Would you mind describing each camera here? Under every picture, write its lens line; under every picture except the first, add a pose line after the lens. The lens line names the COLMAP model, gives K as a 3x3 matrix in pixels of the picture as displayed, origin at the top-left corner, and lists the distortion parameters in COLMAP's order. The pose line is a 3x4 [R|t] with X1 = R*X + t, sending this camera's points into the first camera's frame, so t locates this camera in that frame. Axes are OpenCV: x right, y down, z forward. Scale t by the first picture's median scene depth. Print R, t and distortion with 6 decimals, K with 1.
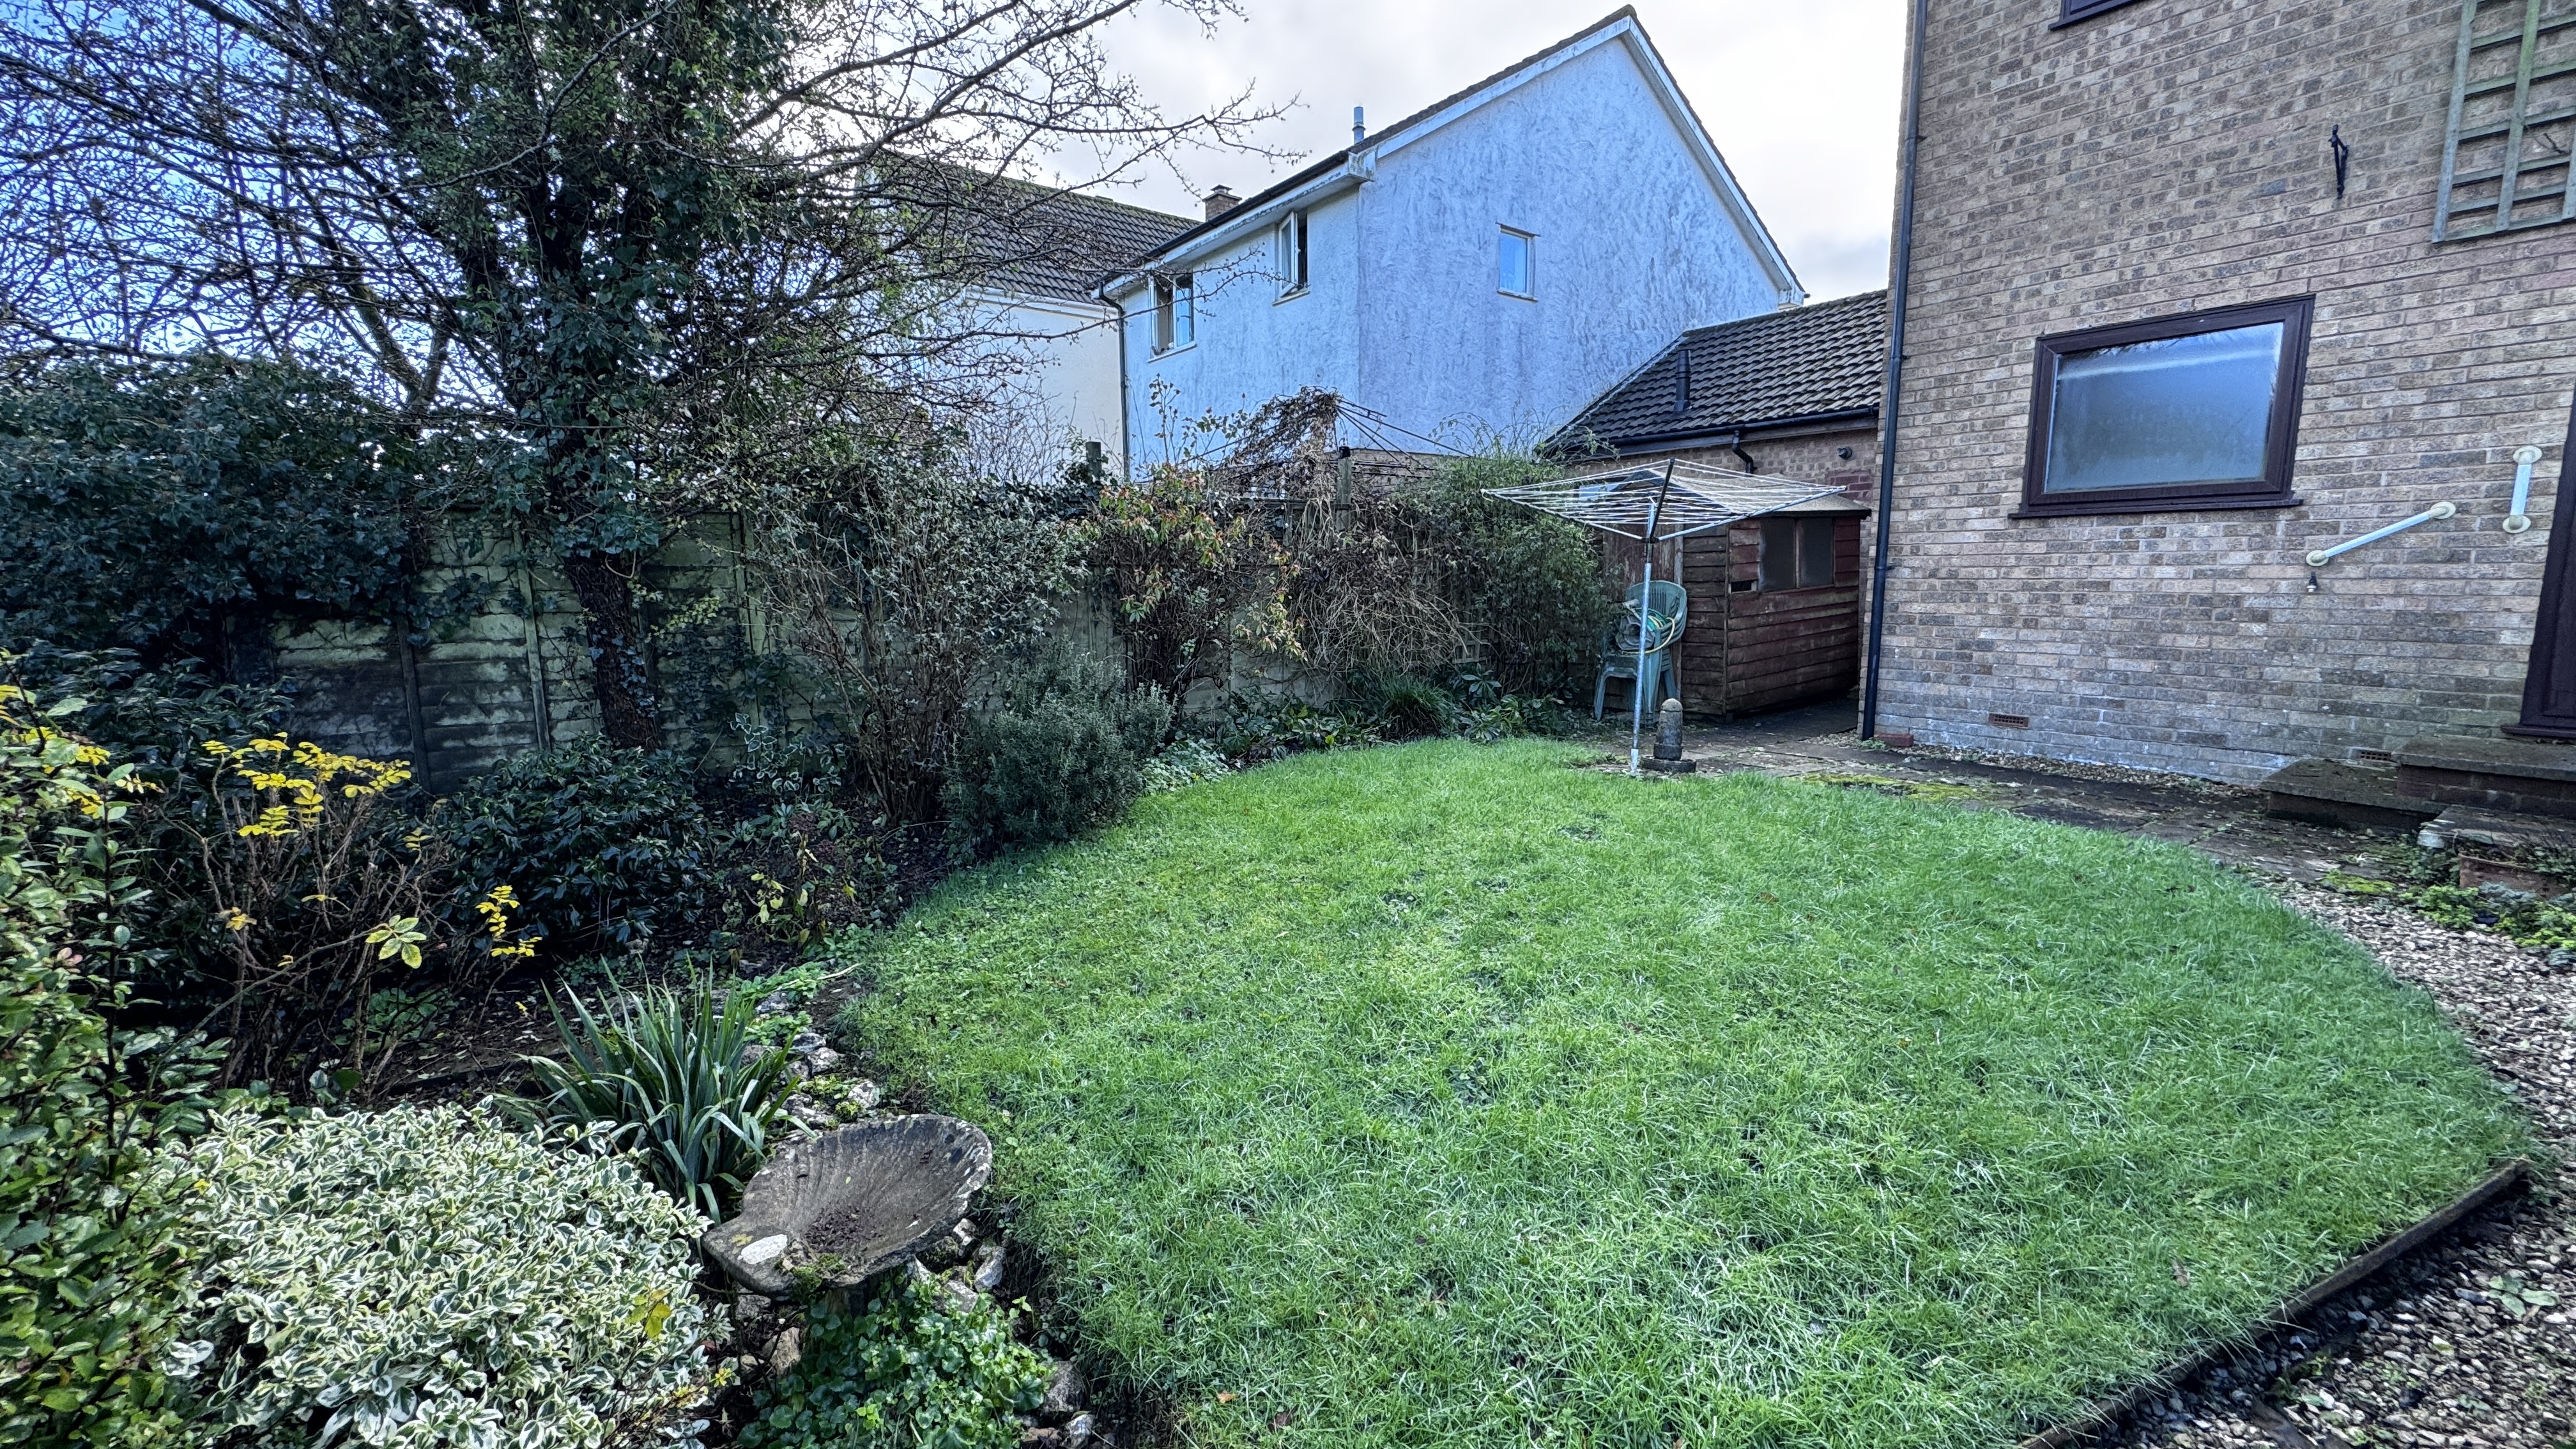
lens RADIAL K [[1029.5, 0, 1288.0], [0, 1029.5, 724.5], [0, 0, 1]] dist [-0.001376, -0.000531]
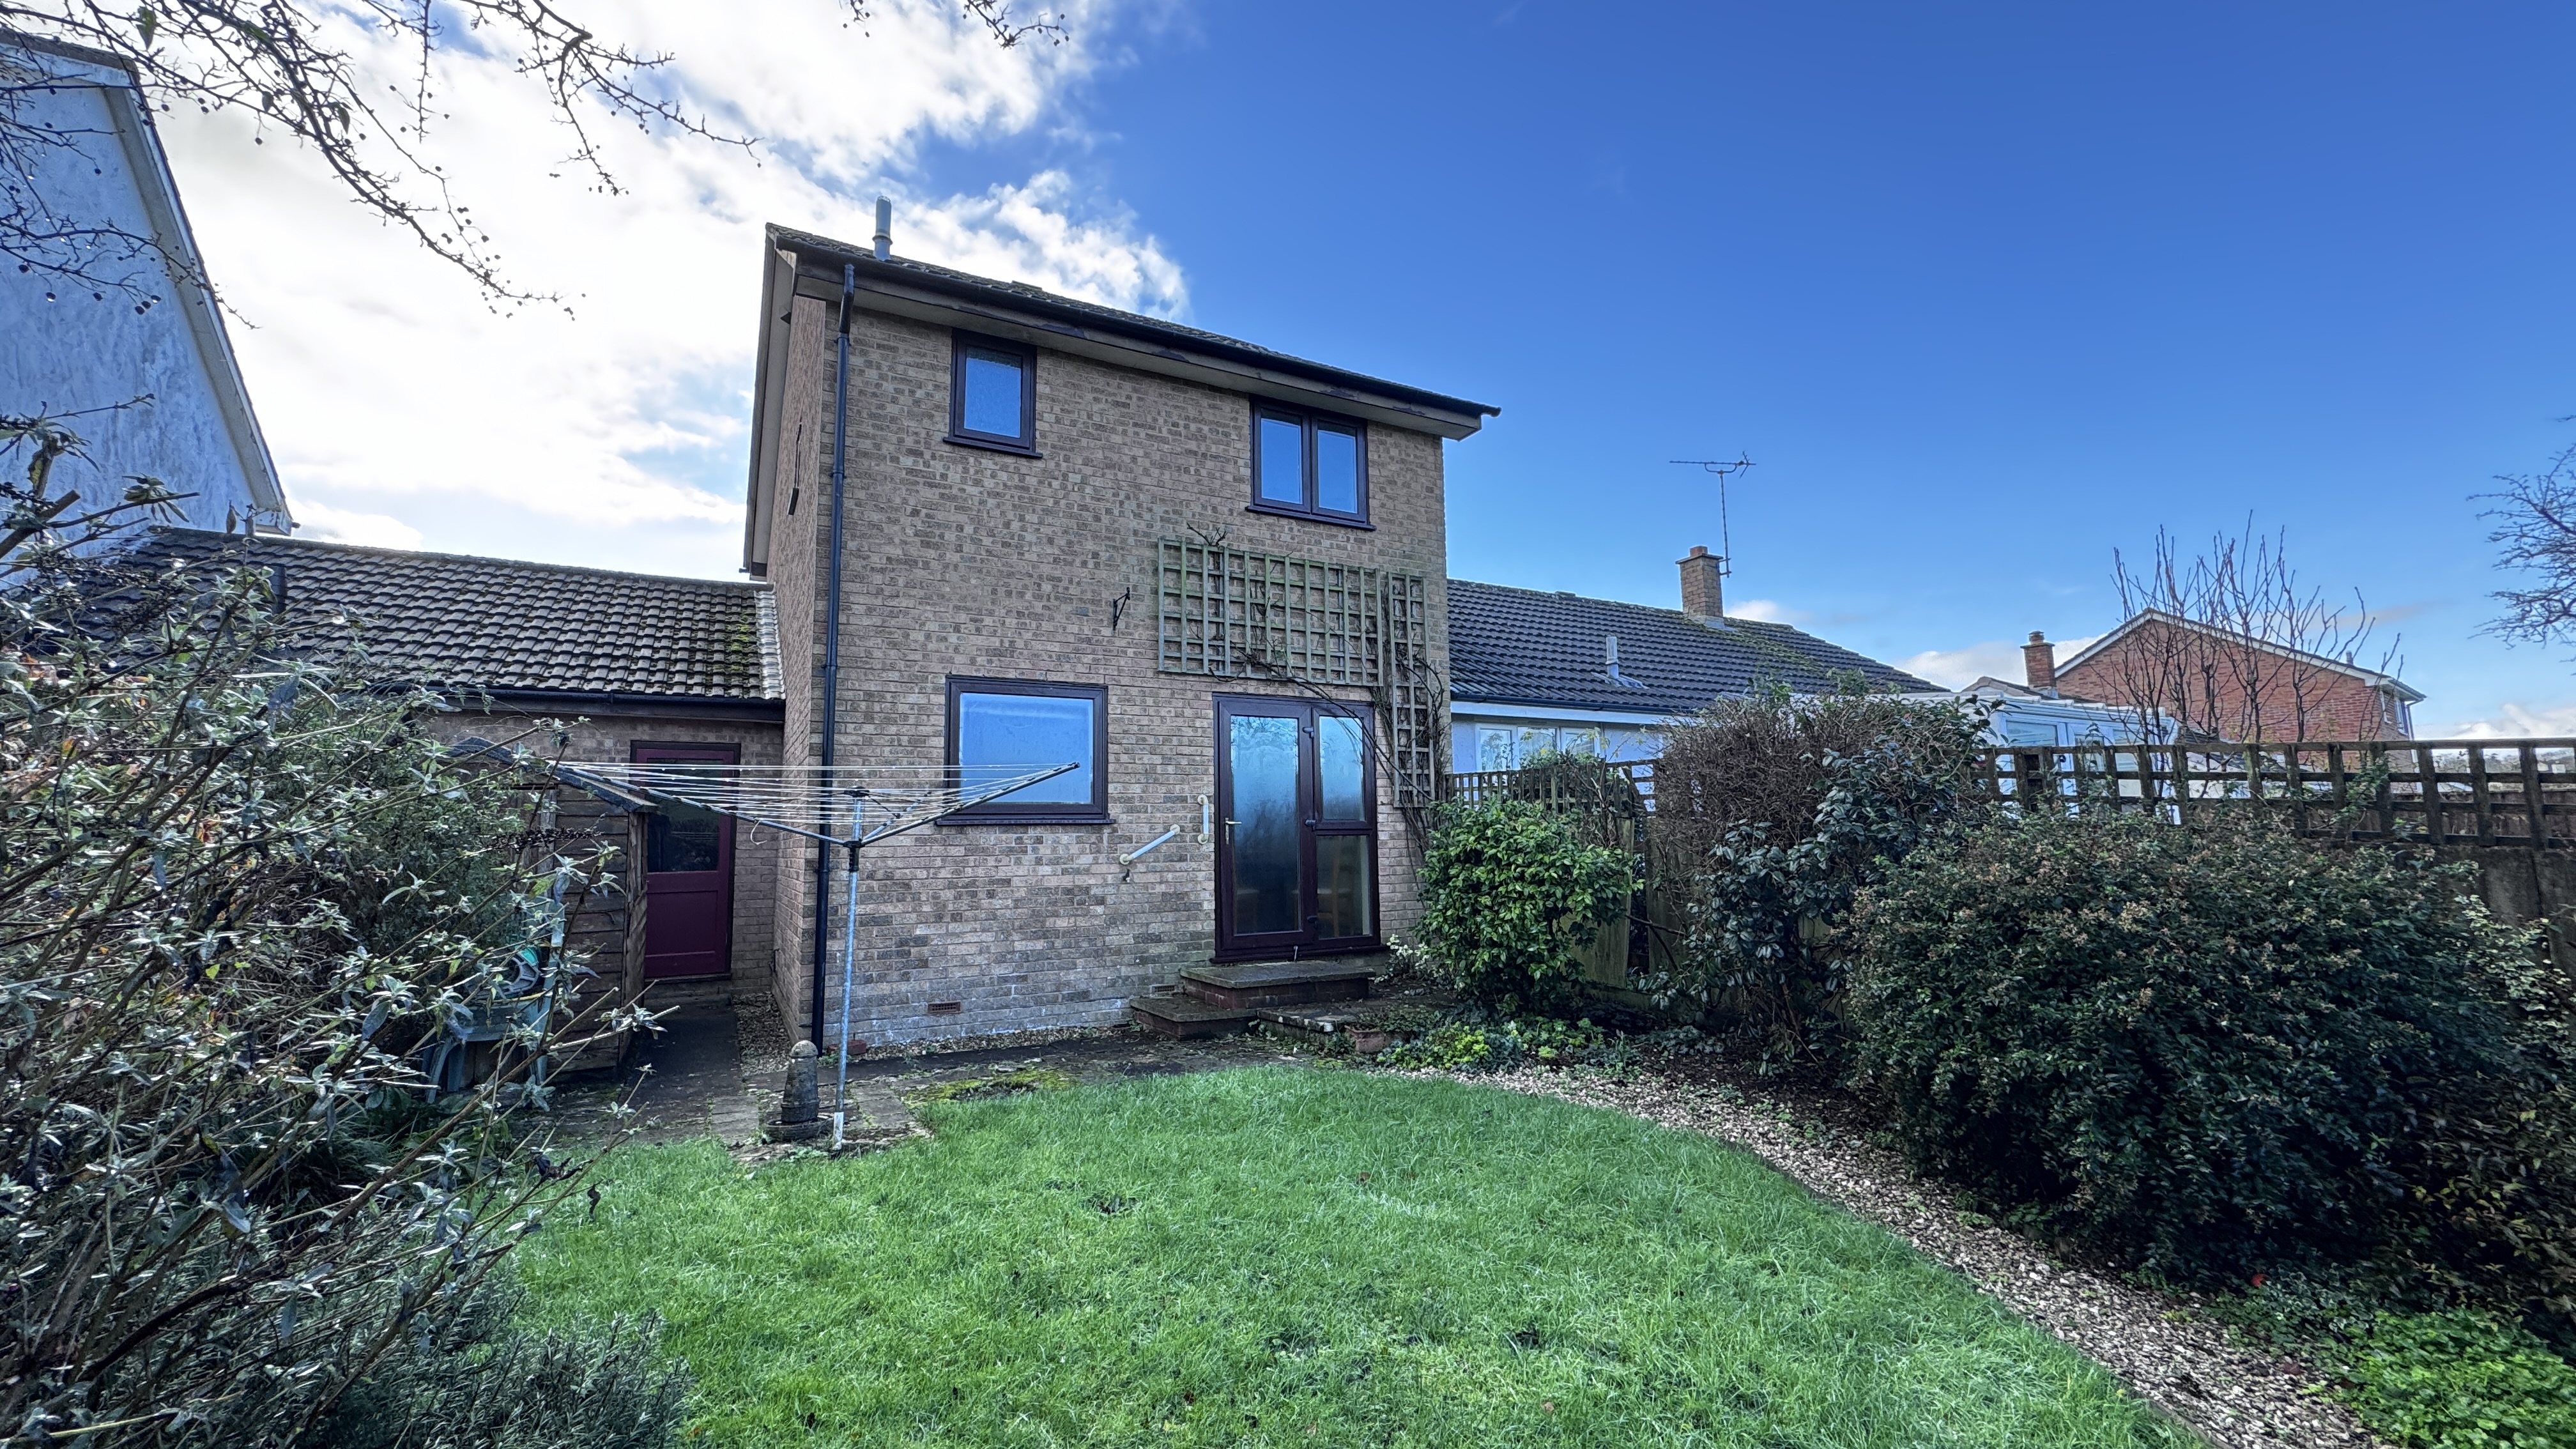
lens RADIAL K [[1029.5, 0, 1288.0], [0, 1029.5, 724.5], [0, 0, 1]] dist [-0.001376, -0.000531]
pose [[0.125757, 0.120908, 0.984666, -0.403594], [0.159045, 0.977250, -0.140310, -0.095235], [-0.979229, 0.174251, 0.103666, 0.523060]]
